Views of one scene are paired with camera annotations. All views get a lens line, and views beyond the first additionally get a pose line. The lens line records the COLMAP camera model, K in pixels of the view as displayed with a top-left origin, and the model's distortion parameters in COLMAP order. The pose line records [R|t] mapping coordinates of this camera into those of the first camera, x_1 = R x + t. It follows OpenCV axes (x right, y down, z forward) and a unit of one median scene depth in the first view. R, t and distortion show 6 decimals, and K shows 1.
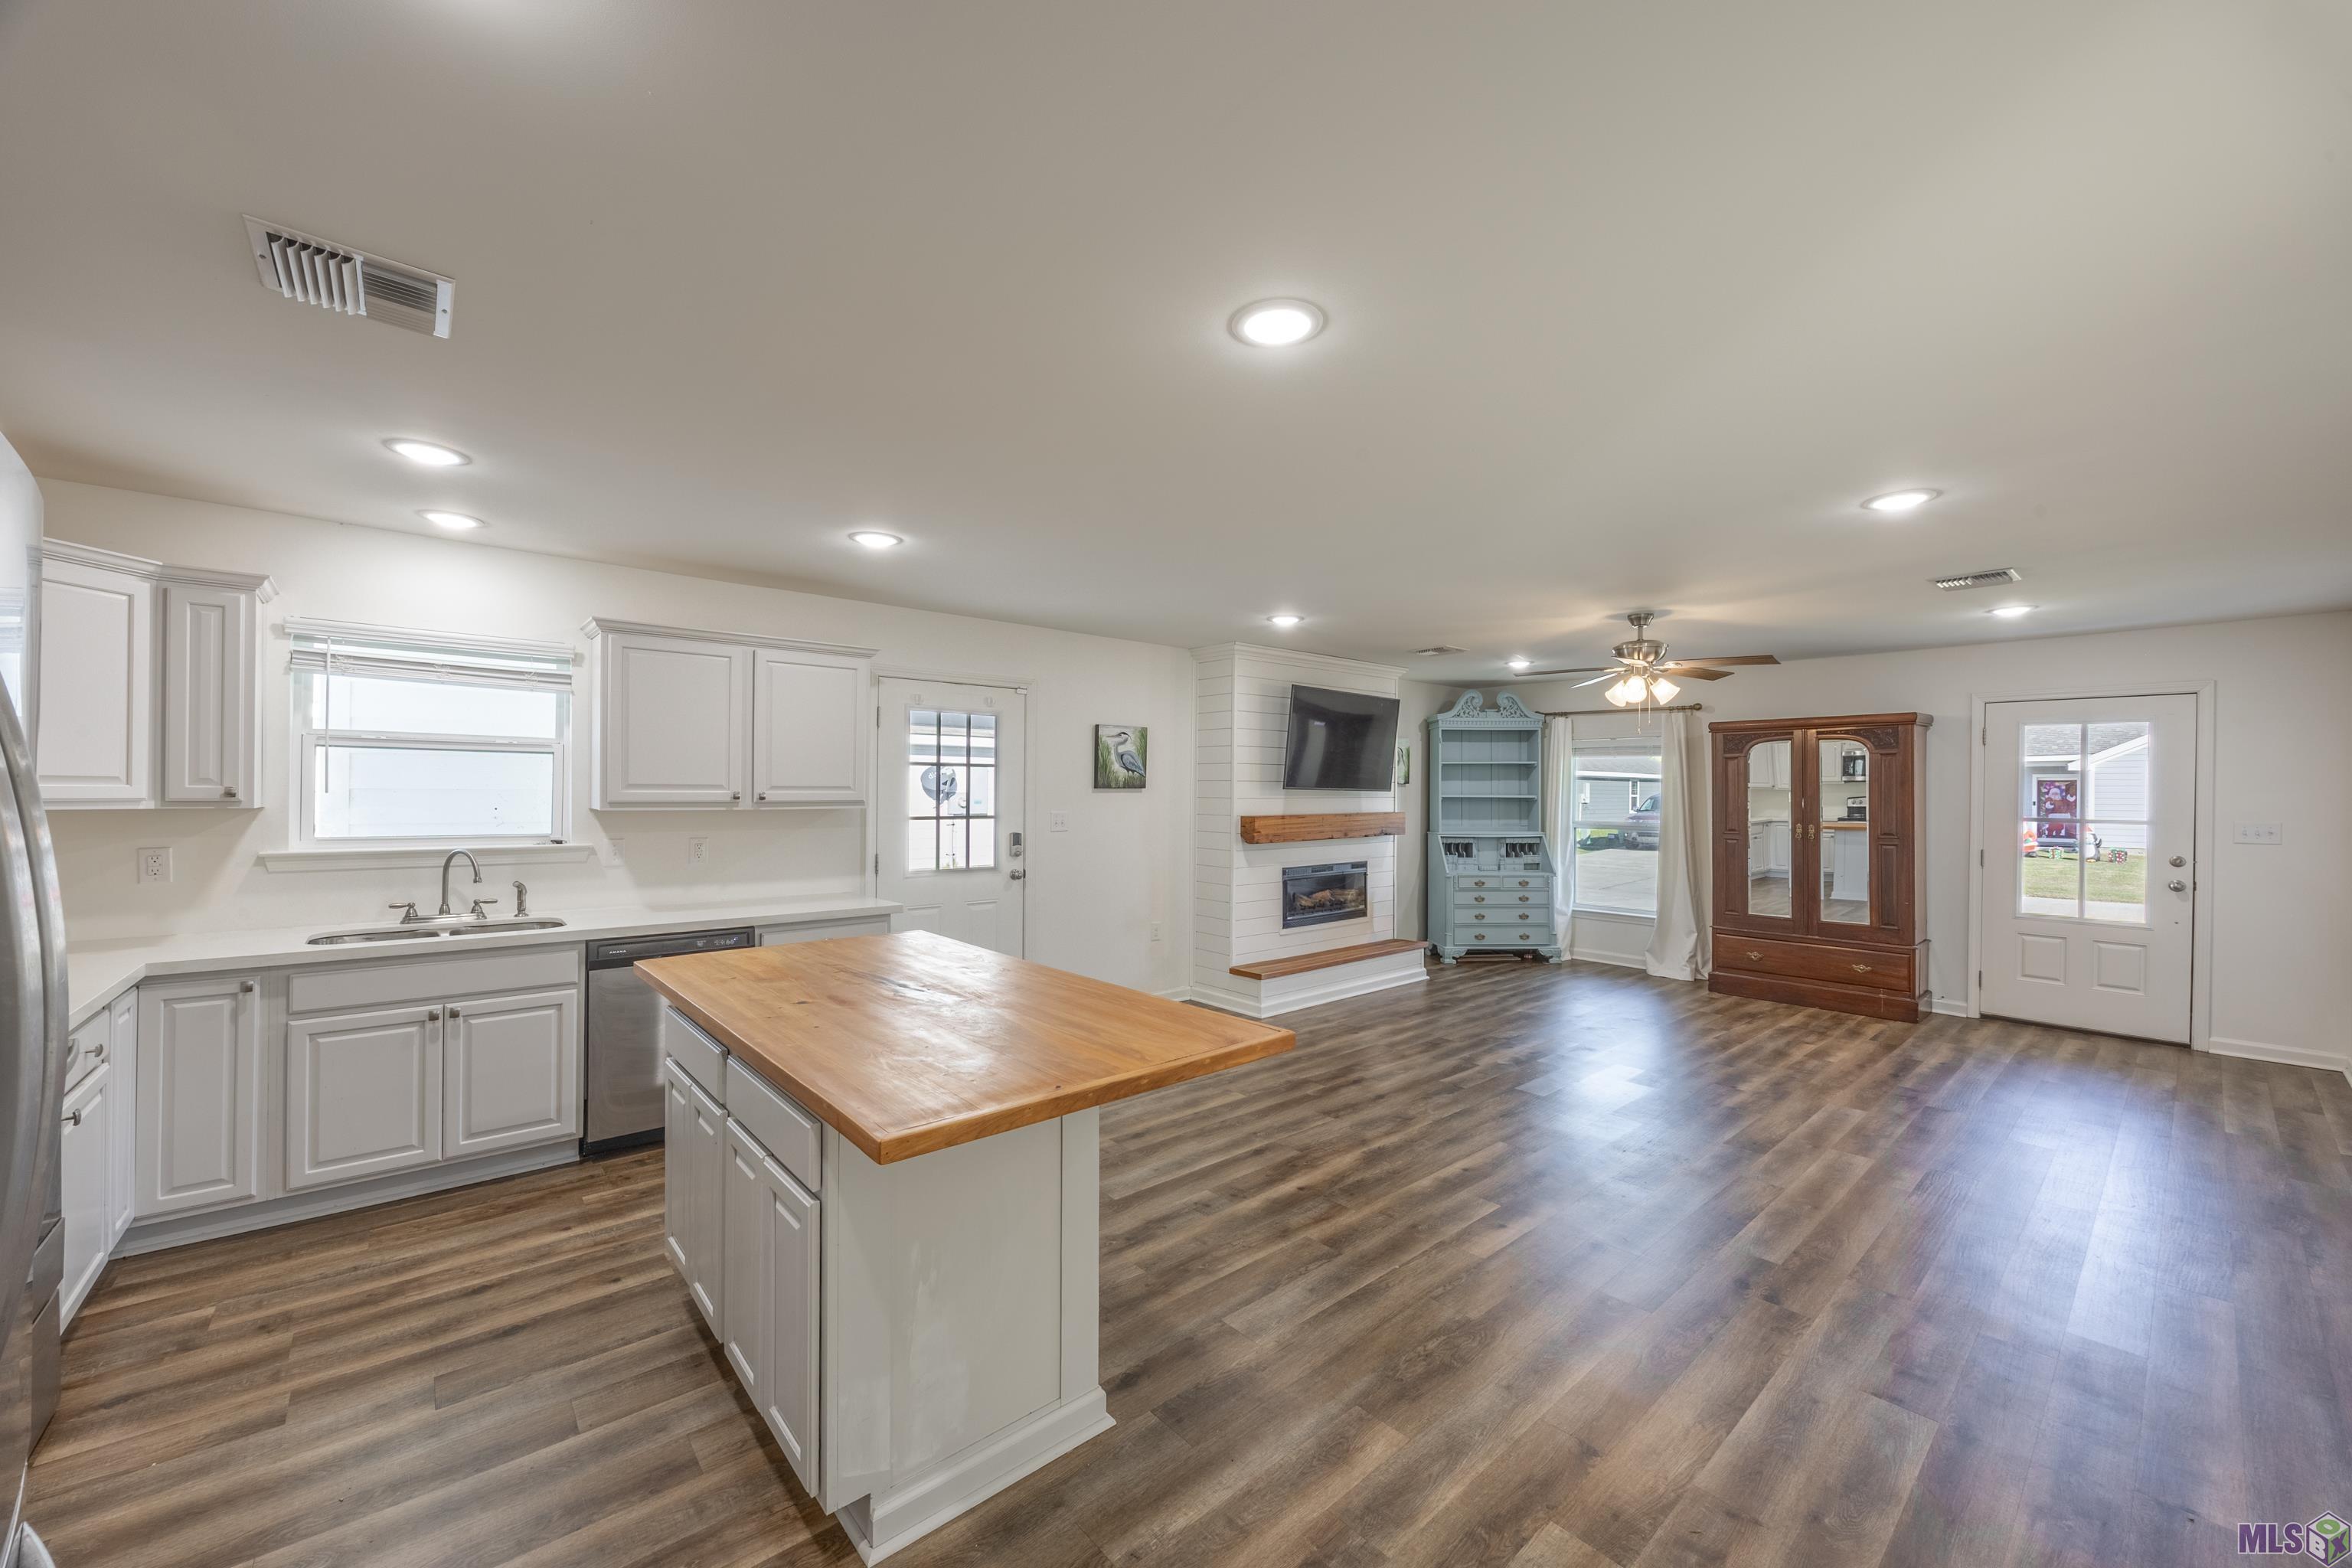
lens RADIAL K [[893.4, 0, 1172.8], [0, 893.4, 794.8], [0, 0, 1]] dist [-0.000201, -0.000290]
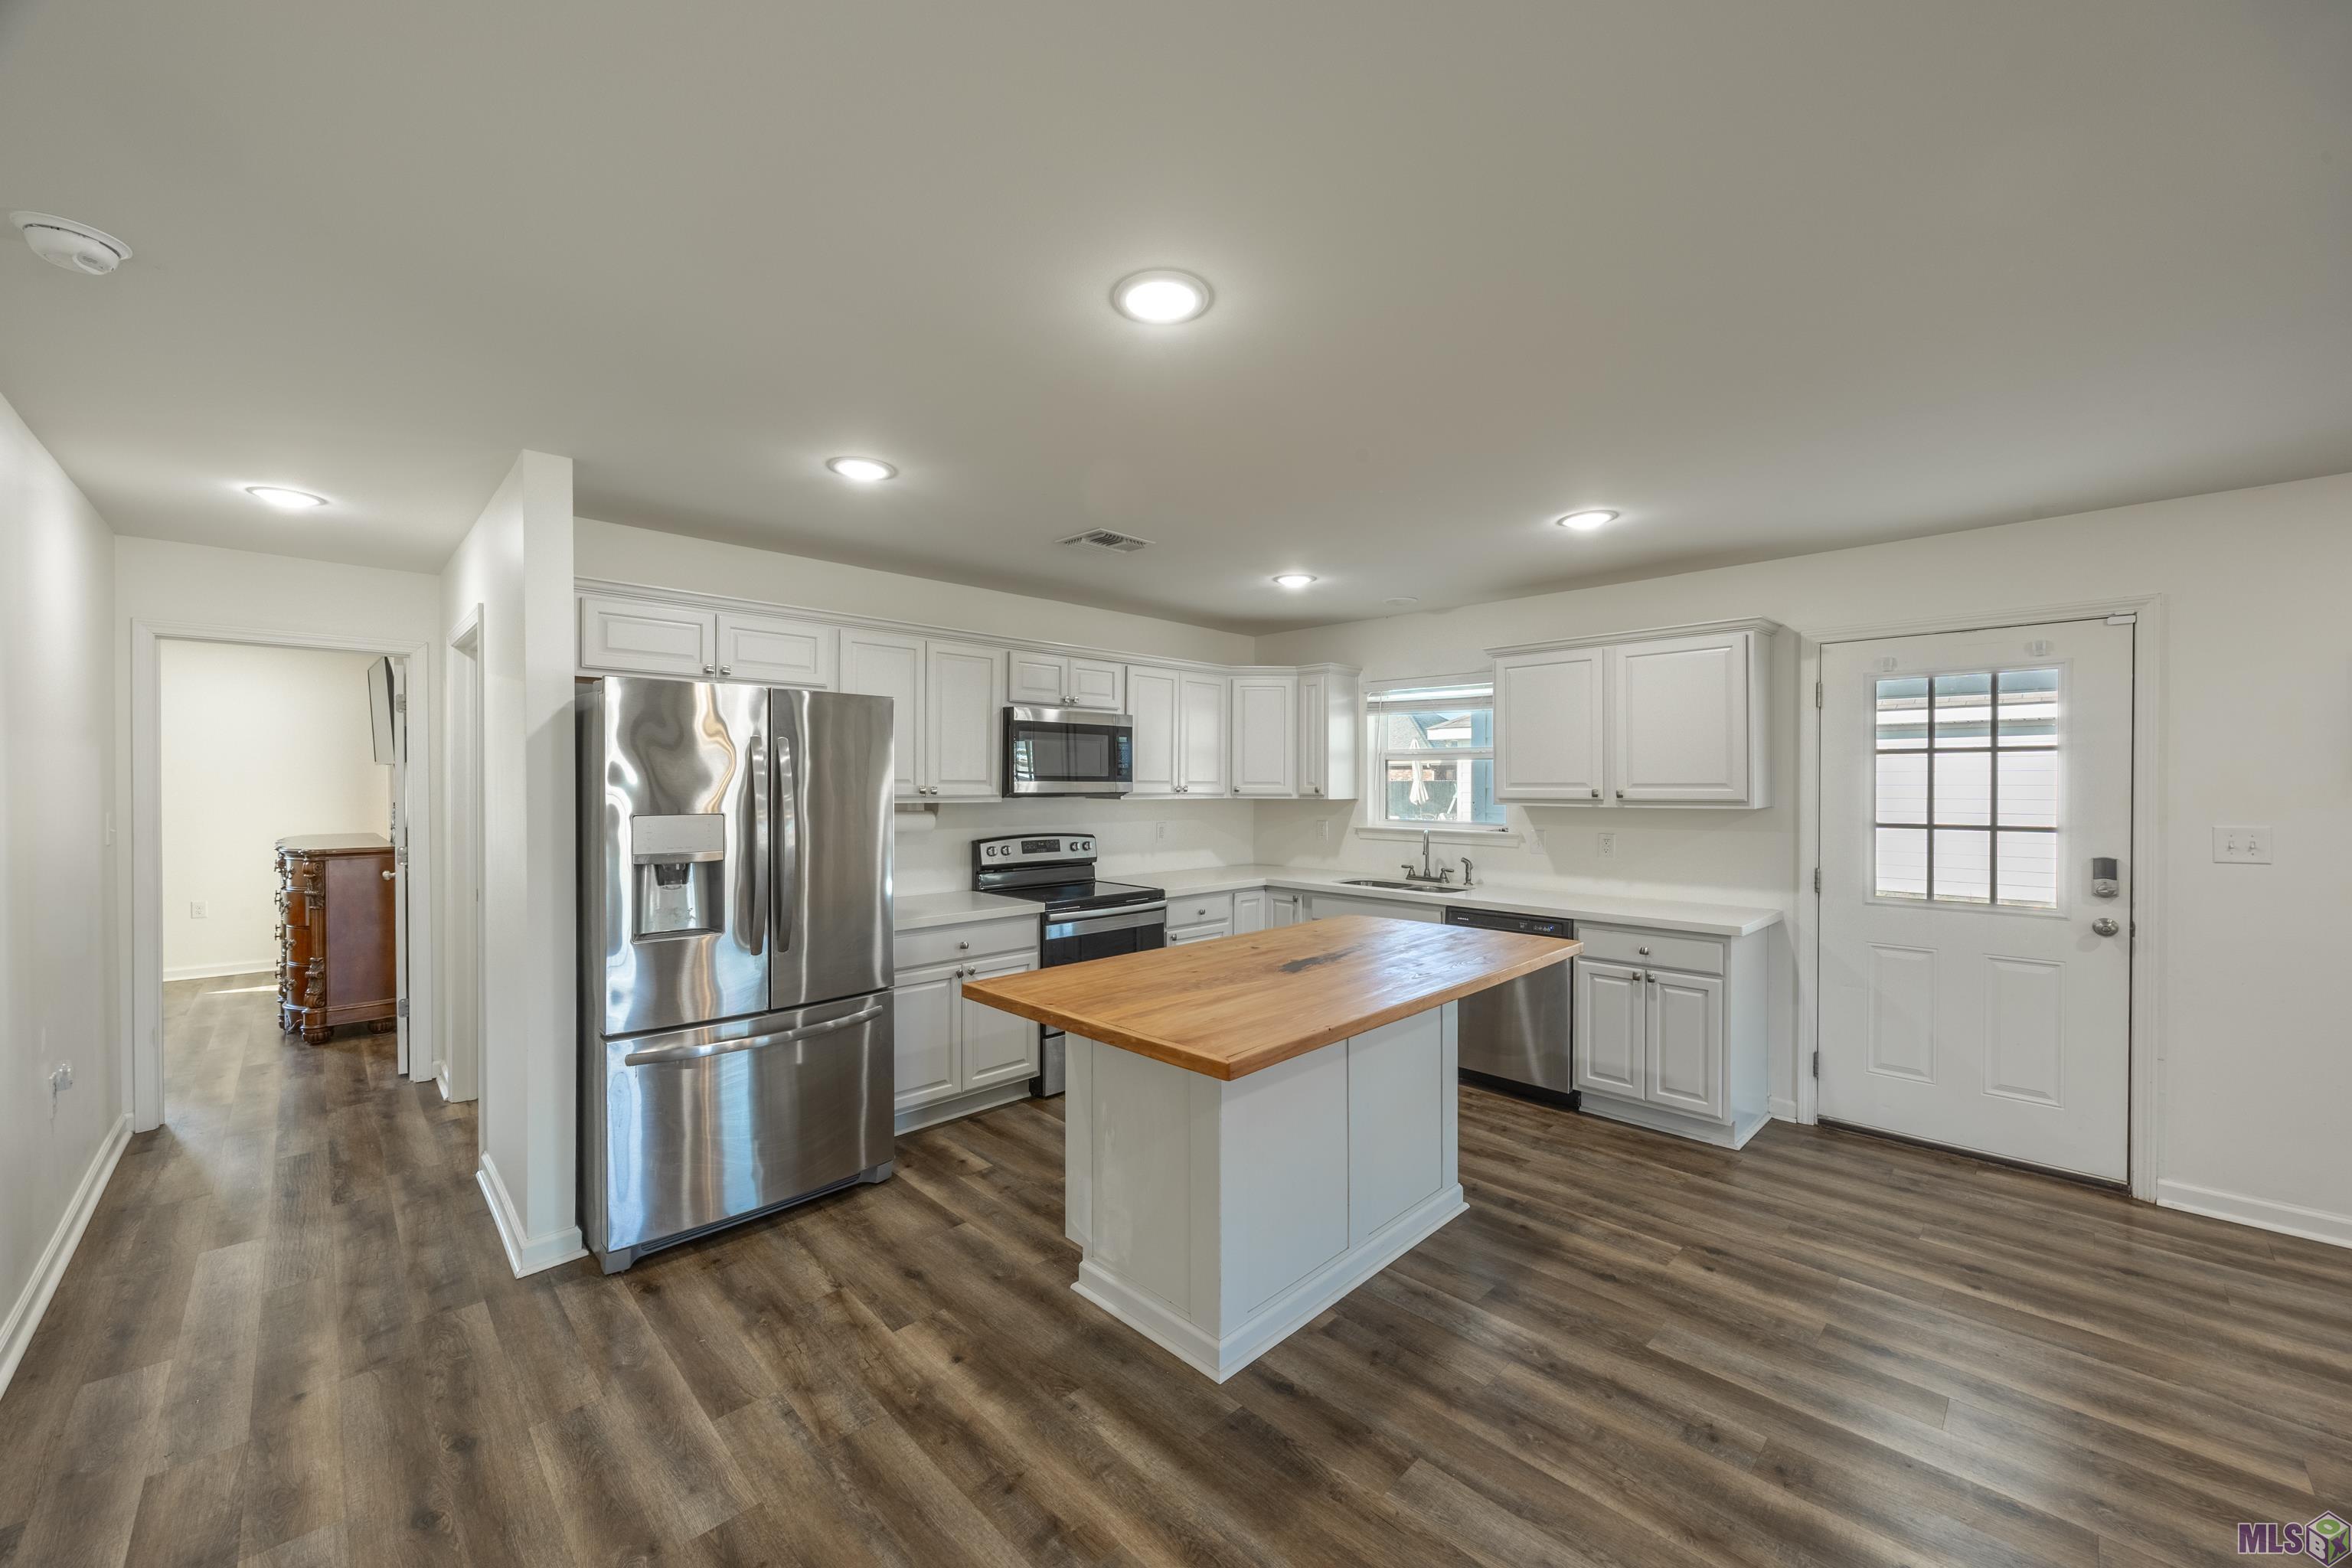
lens RADIAL K [[893.4, 0, 1173.0], [0, 893.4, 792.7], [0, 0, 1]] dist [-0.000201, -0.000290]
pose [[0.061711, 0.002562, -0.998091, 0.396383], [-0.003837, 0.999990, 0.002330, -0.000034], [0.998087, 0.003685, 0.061720, 0.351230]]
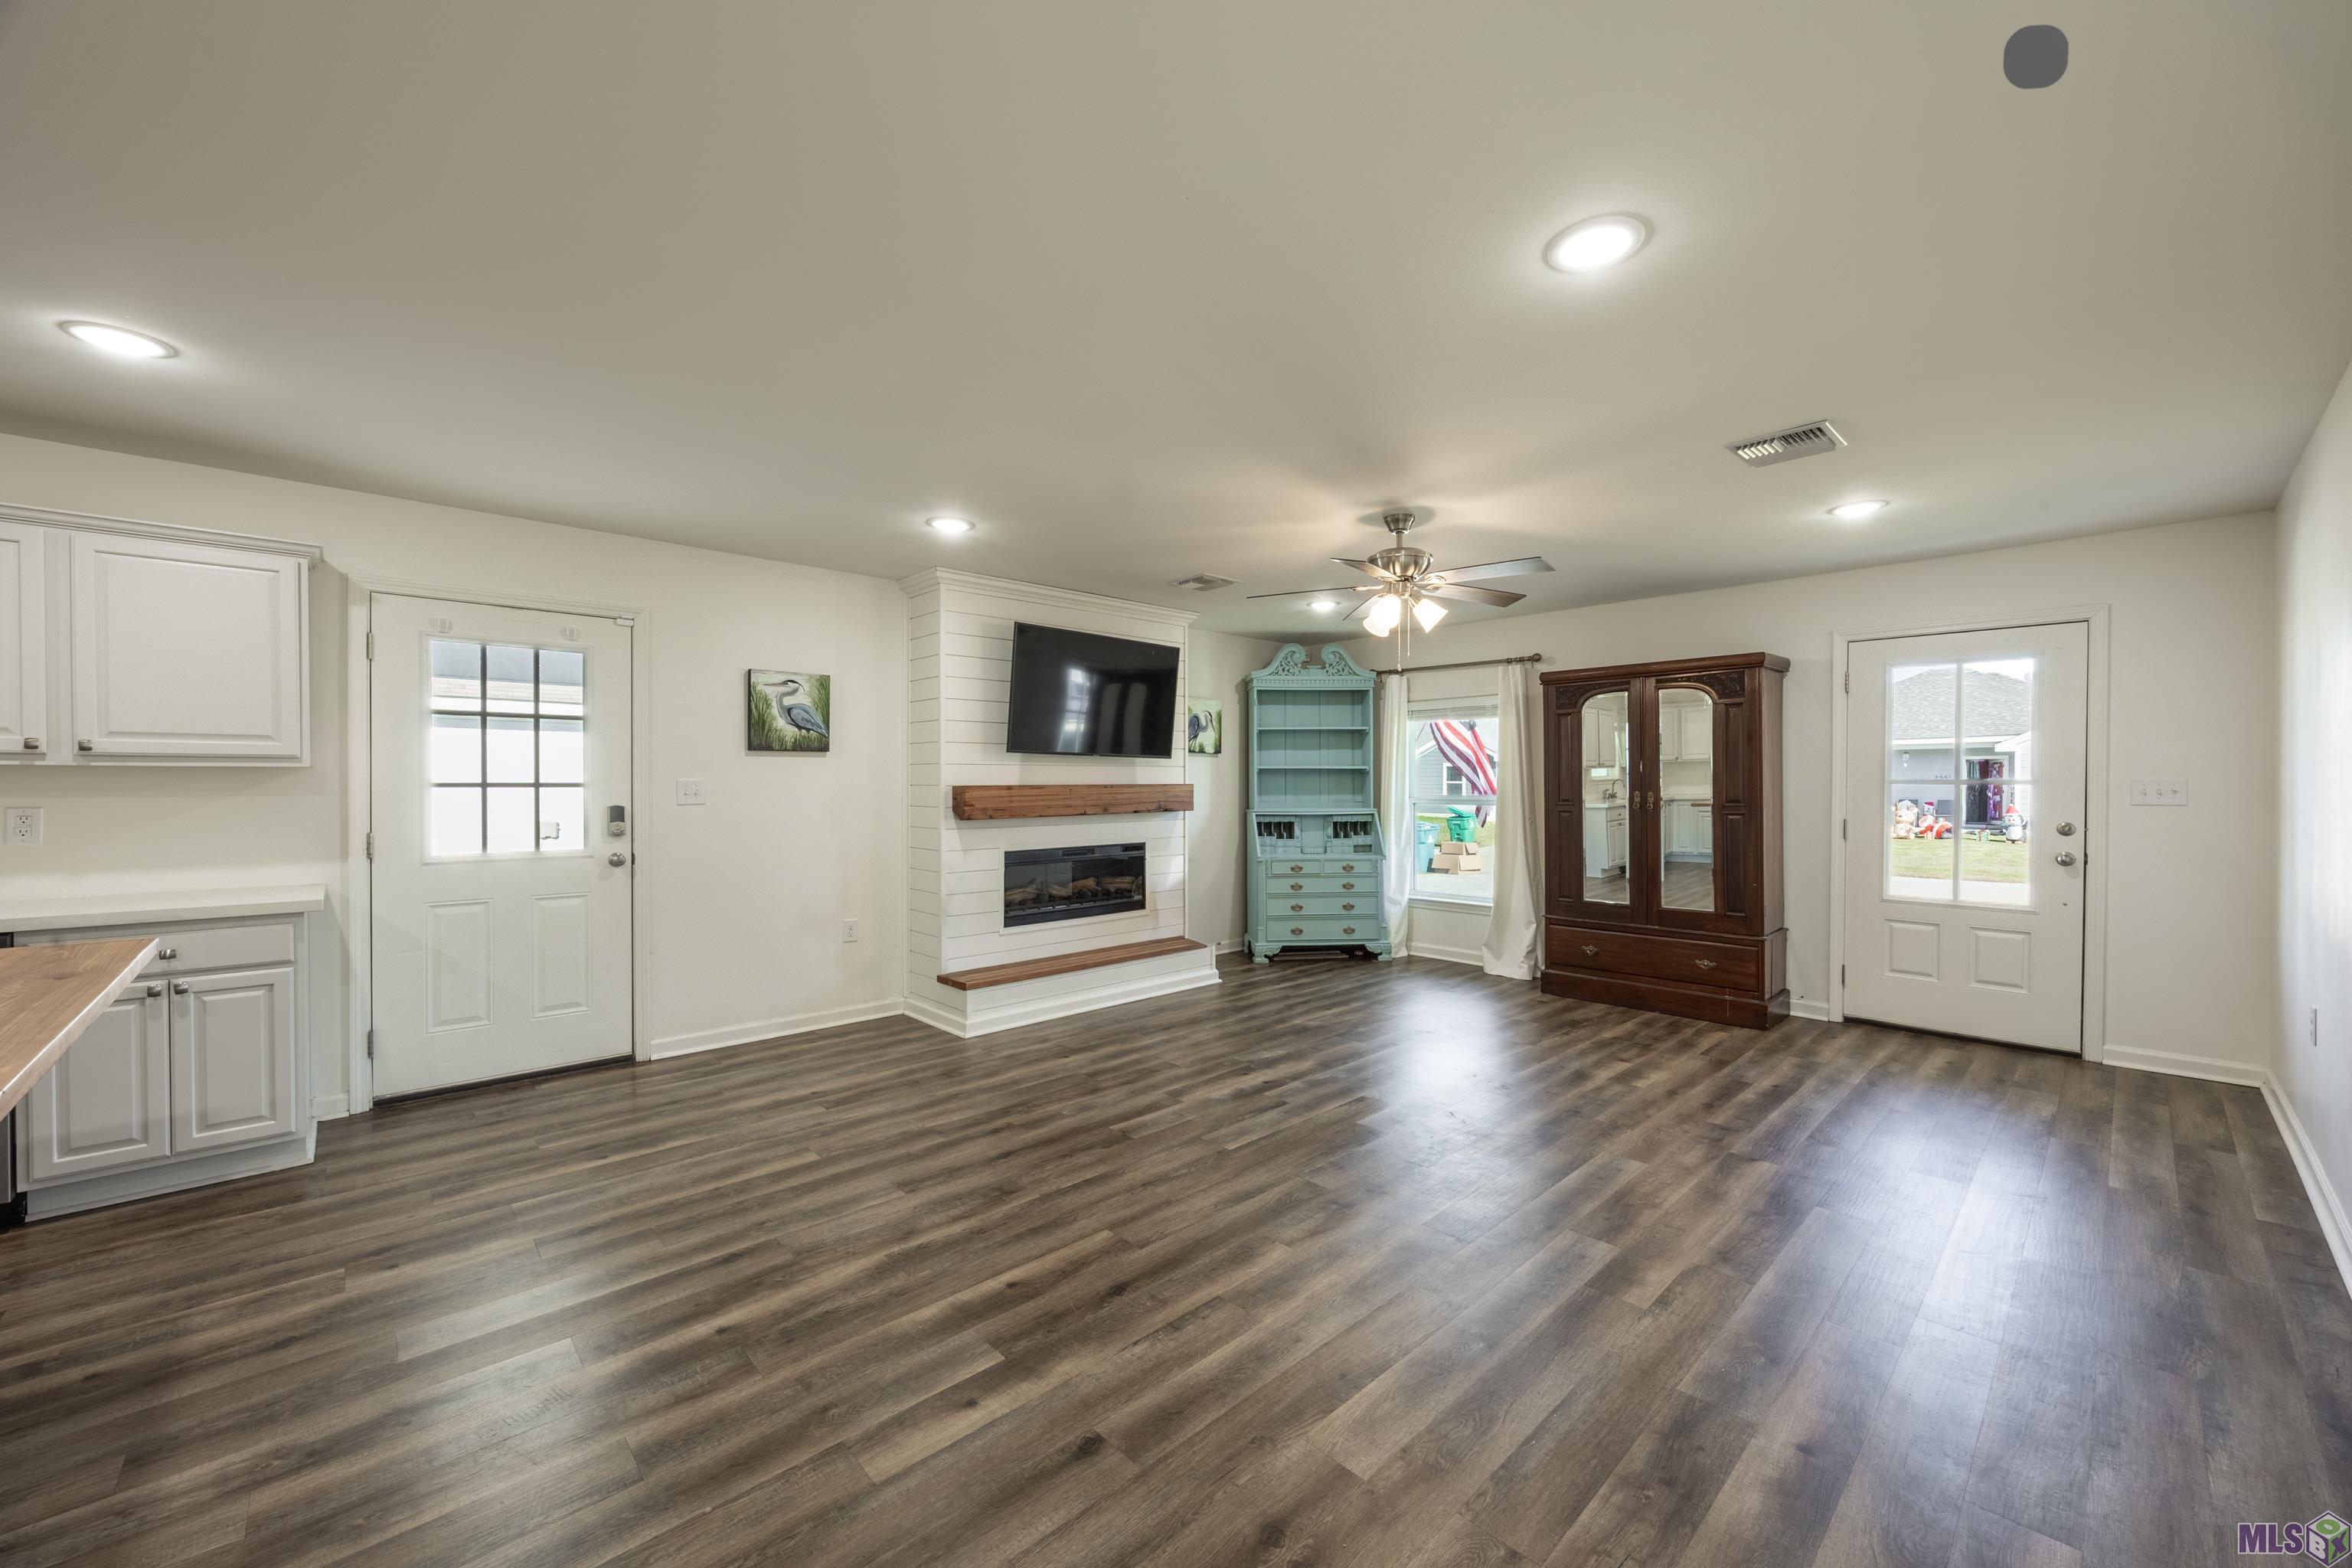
lens RADIAL K [[893.4, 0, 1177.4], [0, 893.4, 795.4], [0, 0, 1]] dist [-0.000201, -0.000290]
pose [[0.999257, -0.007222, 0.037847, 0.288081], [0.006952, 0.999950, 0.007254, 0.032426], [-0.037898, -0.006986, 0.999257, 0.219832]]
